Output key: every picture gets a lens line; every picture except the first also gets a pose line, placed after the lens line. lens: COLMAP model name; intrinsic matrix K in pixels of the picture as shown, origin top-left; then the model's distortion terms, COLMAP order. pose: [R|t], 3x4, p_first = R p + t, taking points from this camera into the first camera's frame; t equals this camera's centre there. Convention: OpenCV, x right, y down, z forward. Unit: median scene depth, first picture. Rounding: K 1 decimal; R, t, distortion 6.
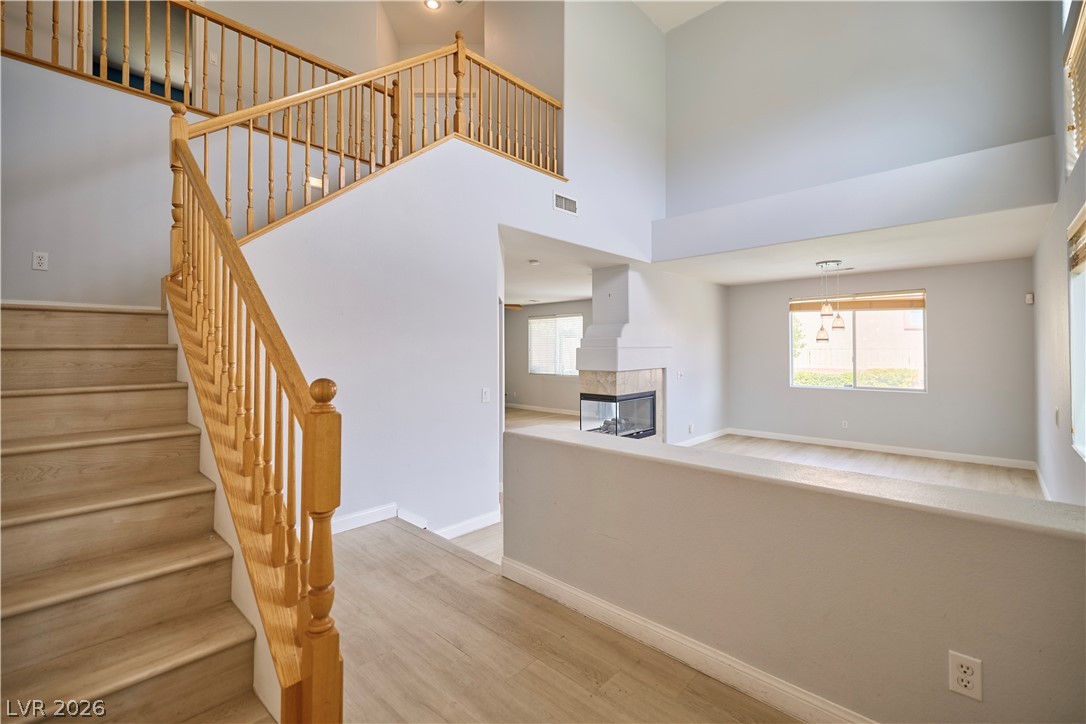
lens RADIAL K [[471.8, 0, 546.7], [0, 471.8, 350.9], [0, 0, 1]] dist [0.003966, 0.000151]
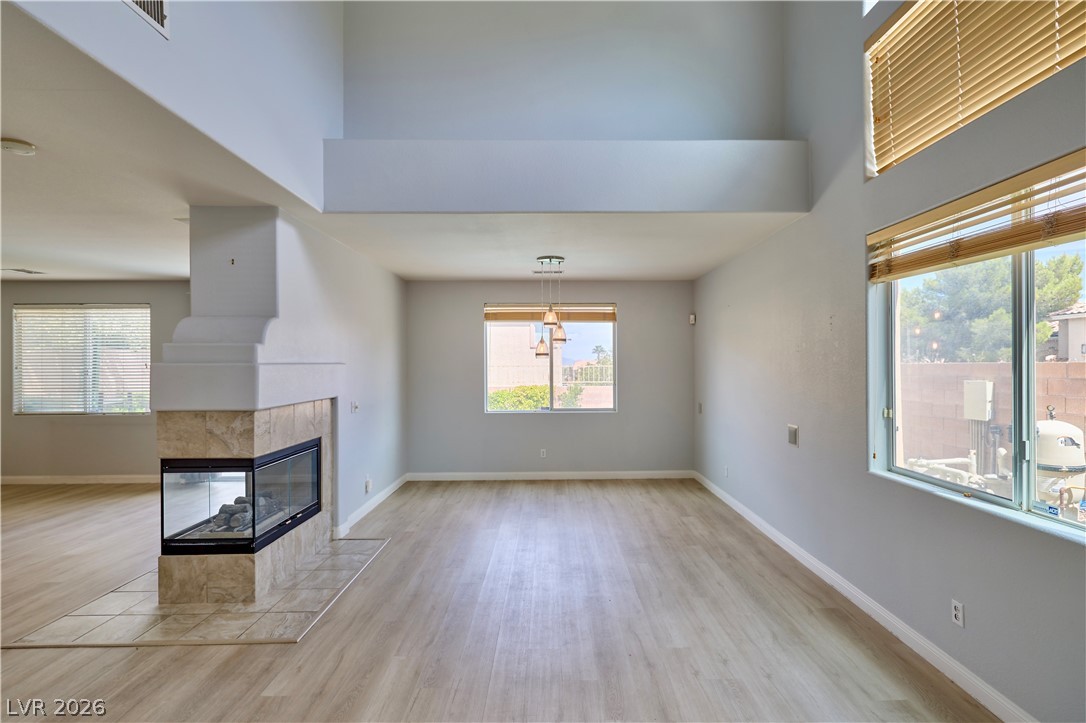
lens RADIAL K [[509.5, 0, 559.3], [0, 509.5, 369.1], [0, 0, 1]] dist [0.001012, 0.000468]
pose [[0.716471, -0.004213, 0.697604, 0.000185], [0.002762, 0.999991, 0.003202, -0.001622], [-0.697611, -0.000367, 0.716477, 0.356230]]
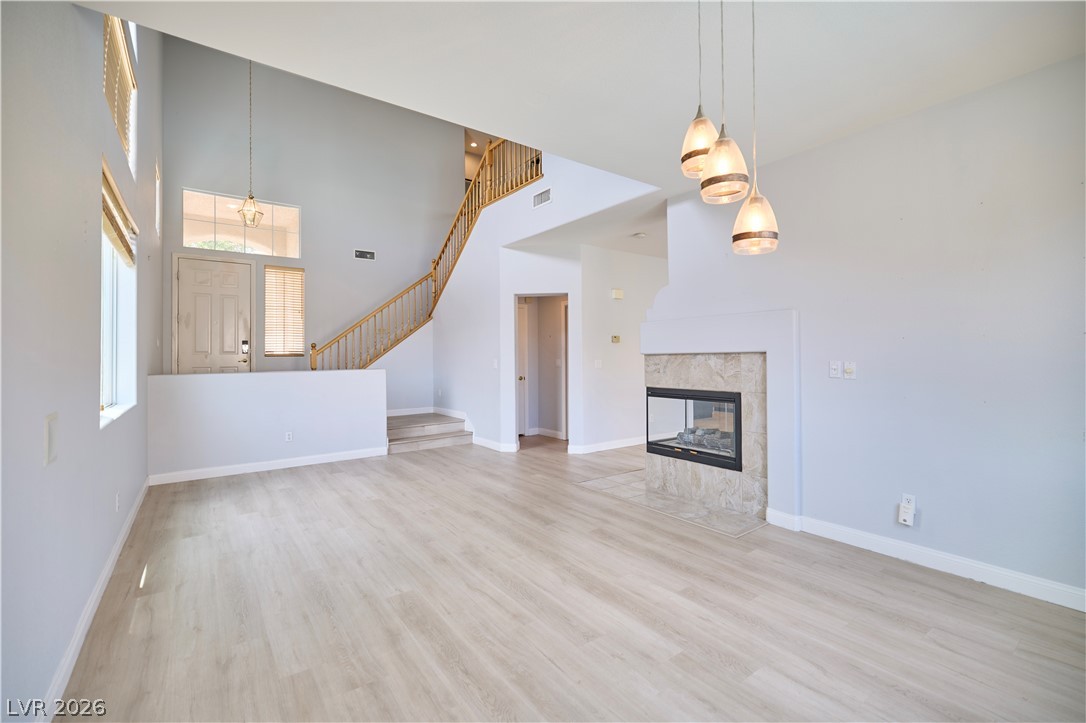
lens RADIAL K [[471.8, 0, 537.5], [0, 471.8, 357.3], [0, 0, 1]] dist [0.003966, 0.000151]
pose [[-0.195095, 0.007775, -0.980754, 0.867895], [0.006114, 0.999959, 0.006712, 0.040373], [0.980765, -0.004687, -0.195134, 0.928608]]
